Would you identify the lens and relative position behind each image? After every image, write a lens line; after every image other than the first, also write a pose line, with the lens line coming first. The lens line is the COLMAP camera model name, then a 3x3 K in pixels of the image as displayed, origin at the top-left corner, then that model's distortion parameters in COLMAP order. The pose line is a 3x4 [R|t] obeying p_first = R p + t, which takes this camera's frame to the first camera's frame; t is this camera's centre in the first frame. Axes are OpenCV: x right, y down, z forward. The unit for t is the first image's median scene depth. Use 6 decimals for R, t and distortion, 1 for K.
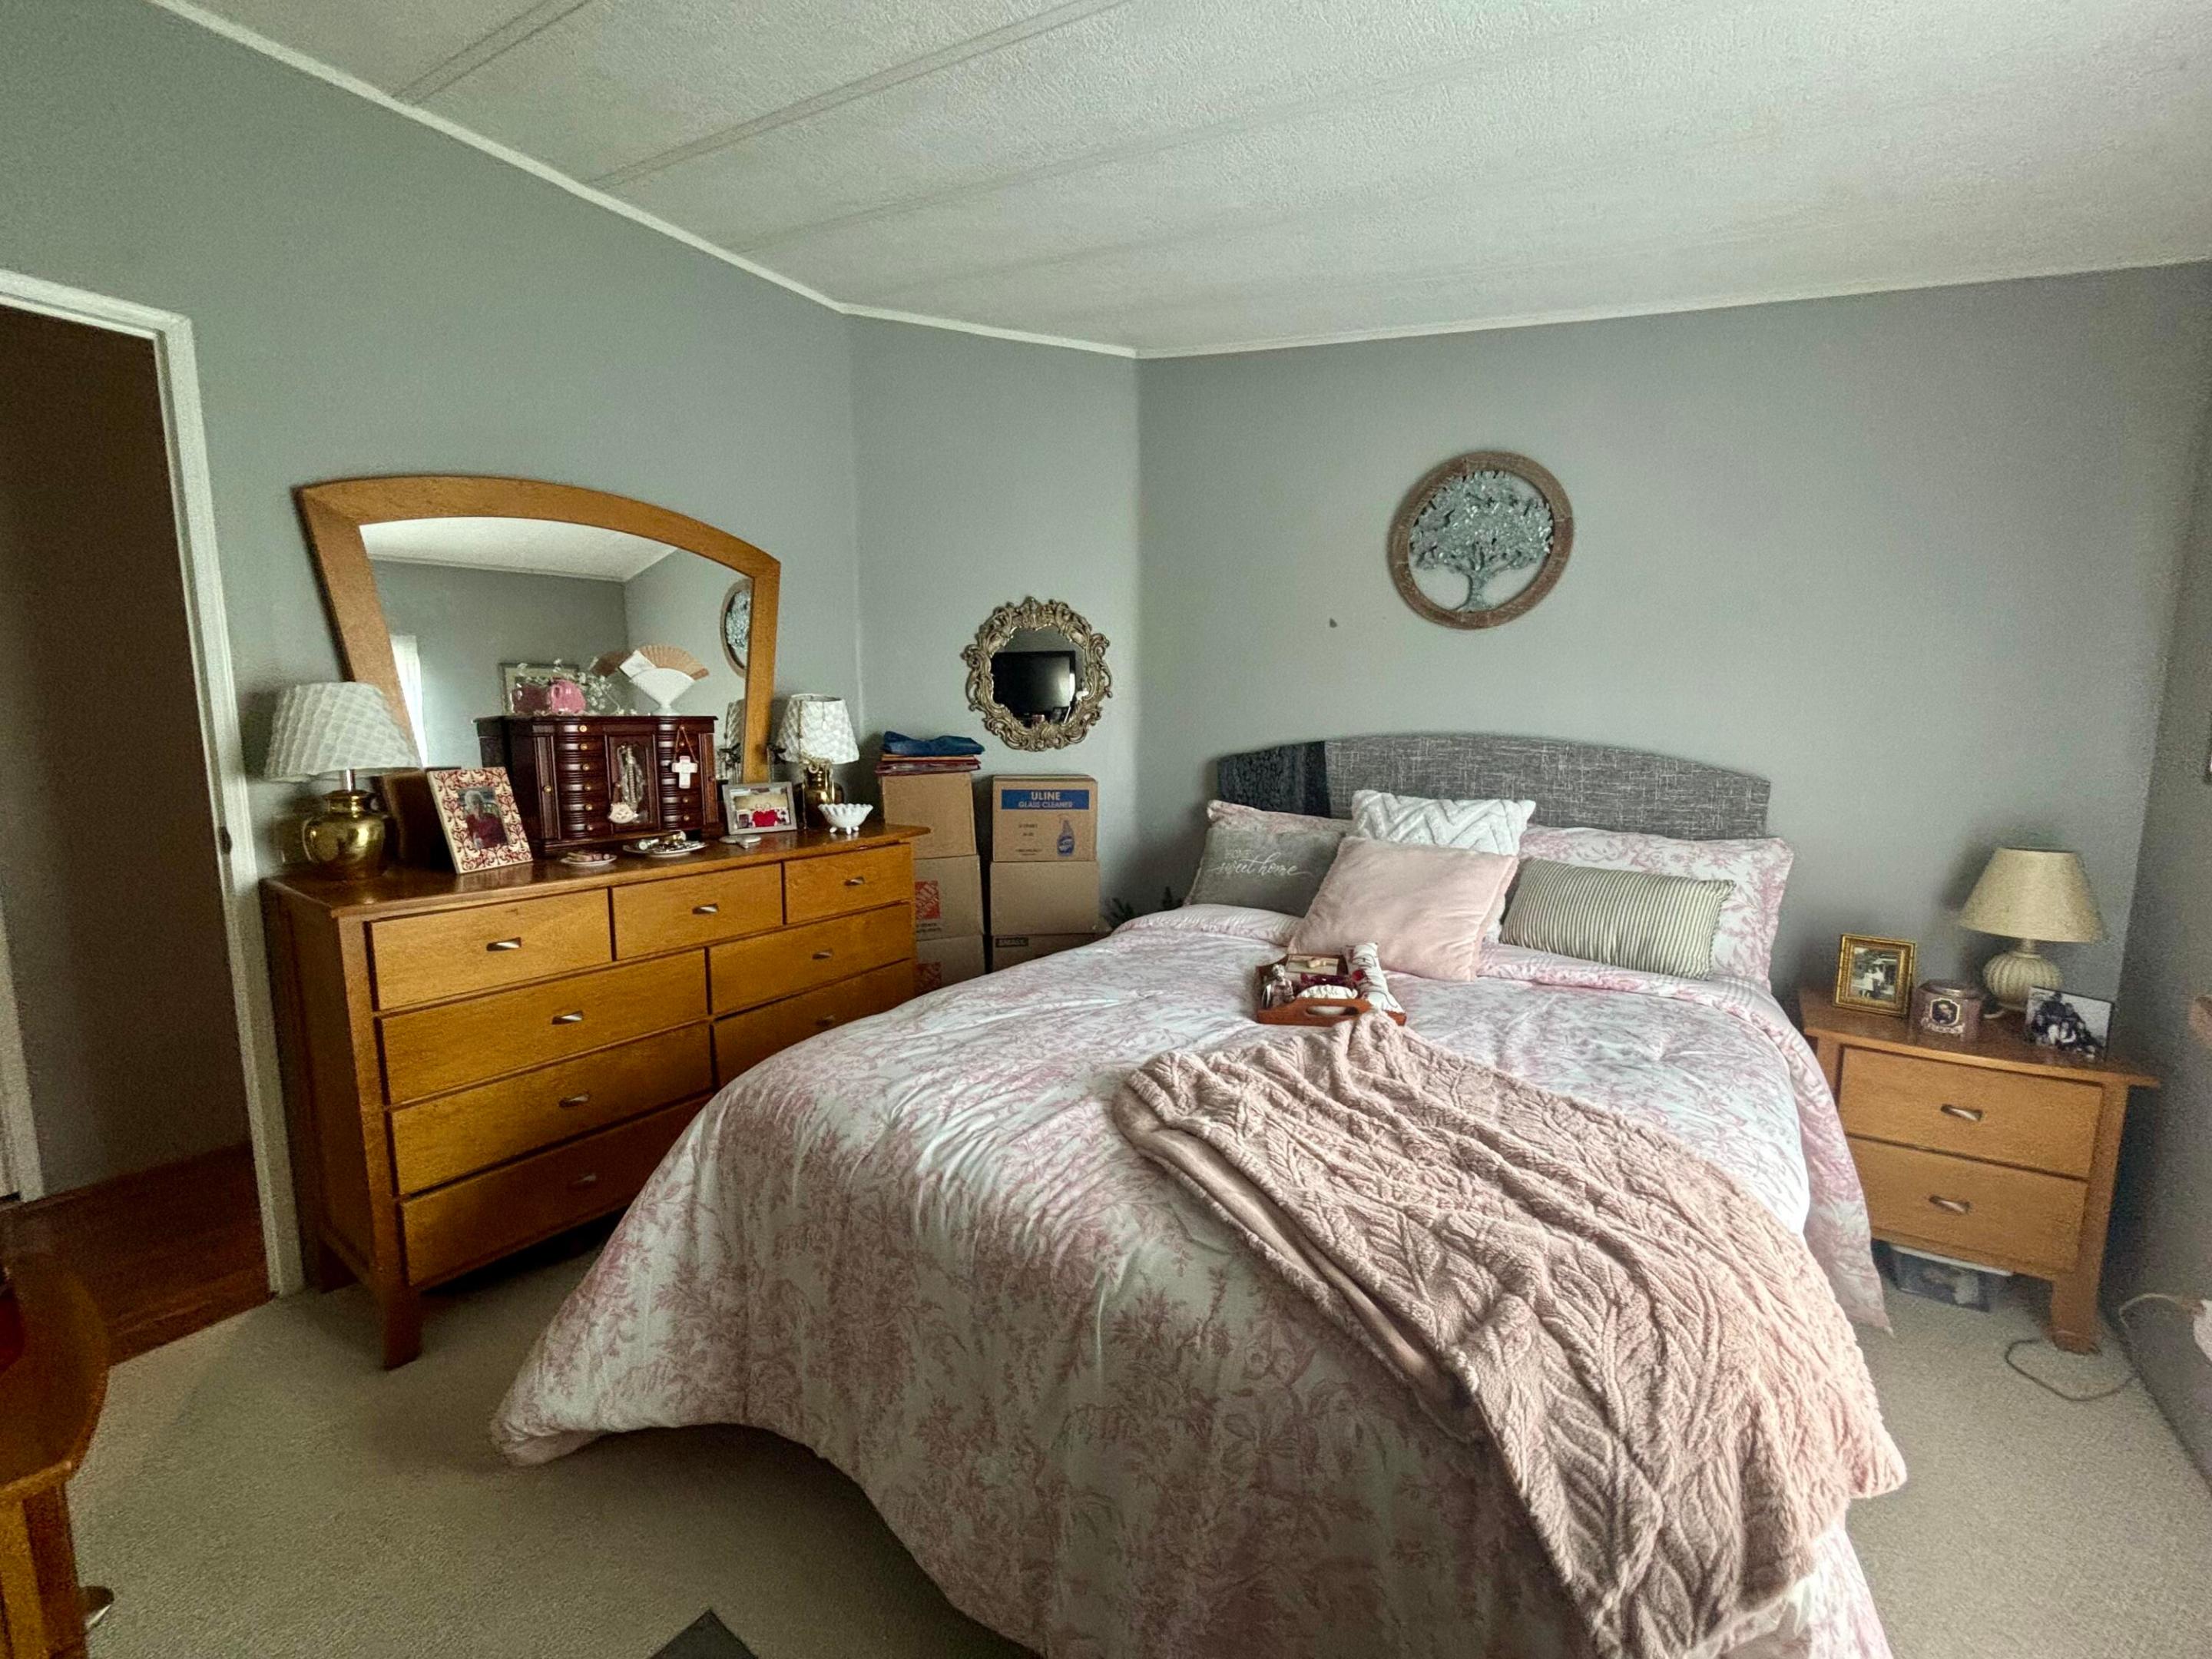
lens RADIAL K [[862.9, 0, 1082.8], [0, 862.9, 818.8], [0, 0, 1]] dist [0.000501, -0.000059]
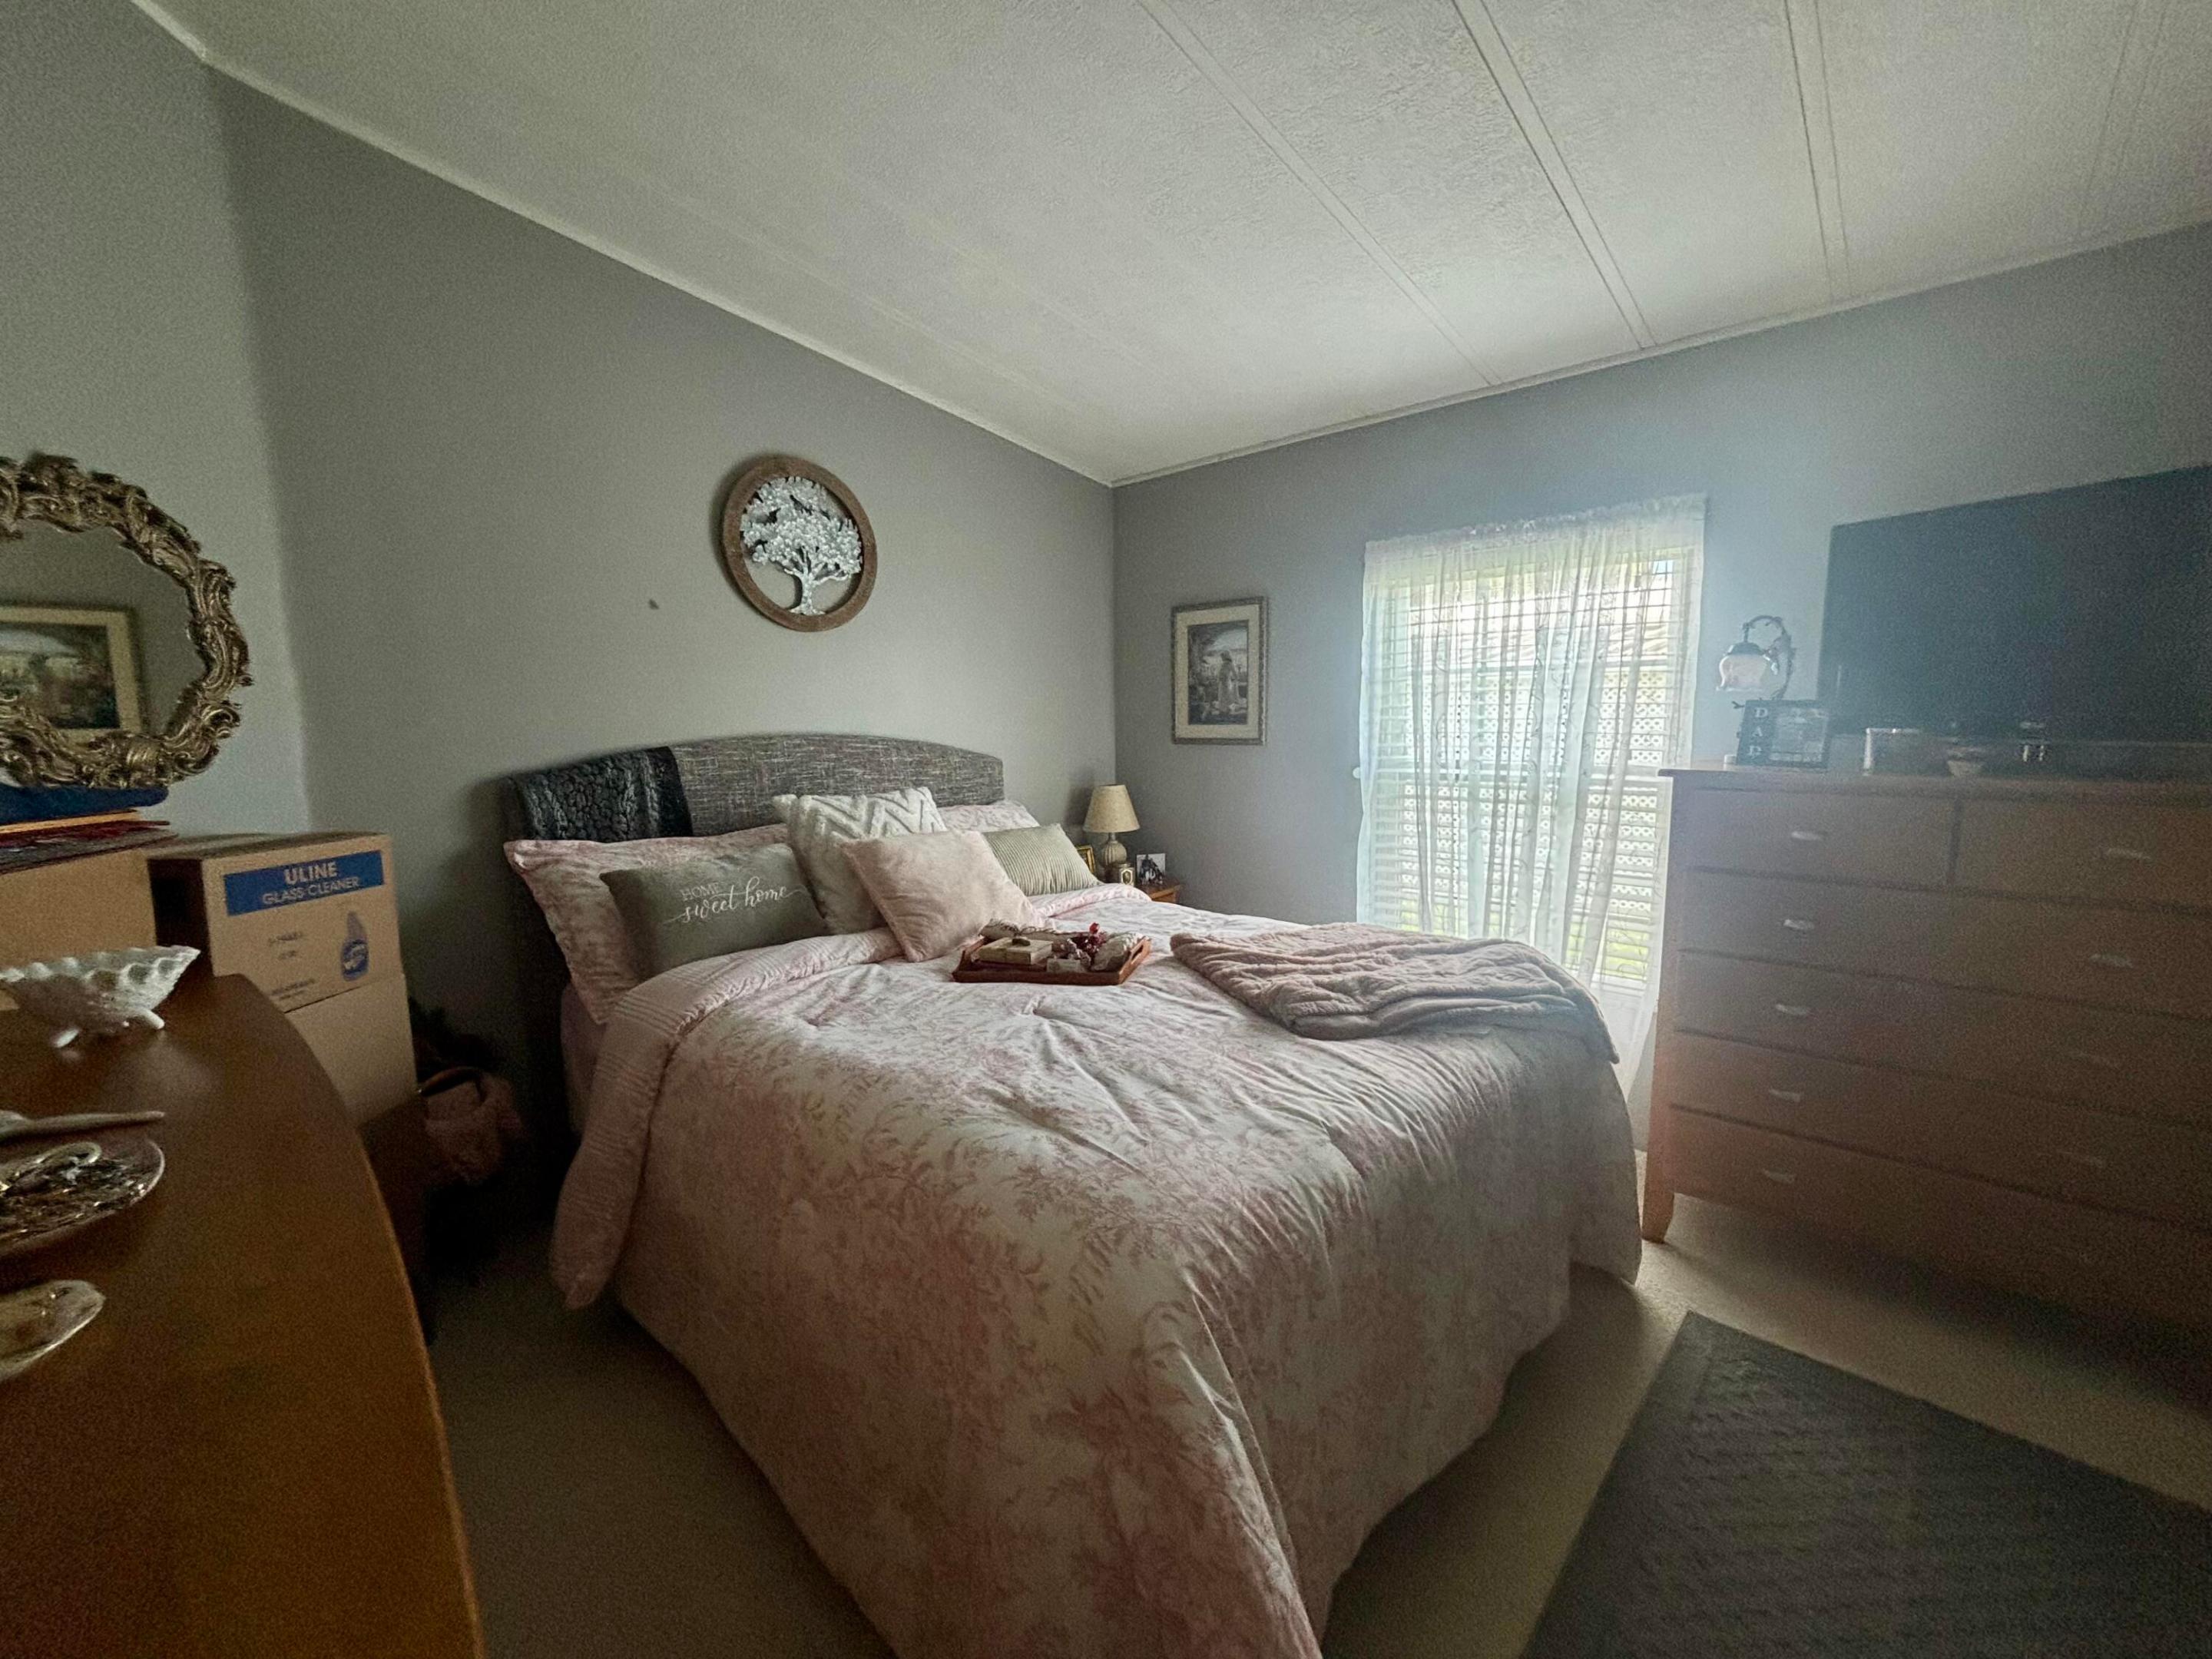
lens RADIAL K [[888.7, 0, 1109.3], [0, 888.7, 831.3], [0, 0, 1]] dist [0.005917, -0.003728]
pose [[0.139153, -0.127841, 0.981984, -0.560797], [0.127180, 0.985727, 0.110306, -0.055677], [-0.982070, 0.109539, 0.153426, 0.503937]]
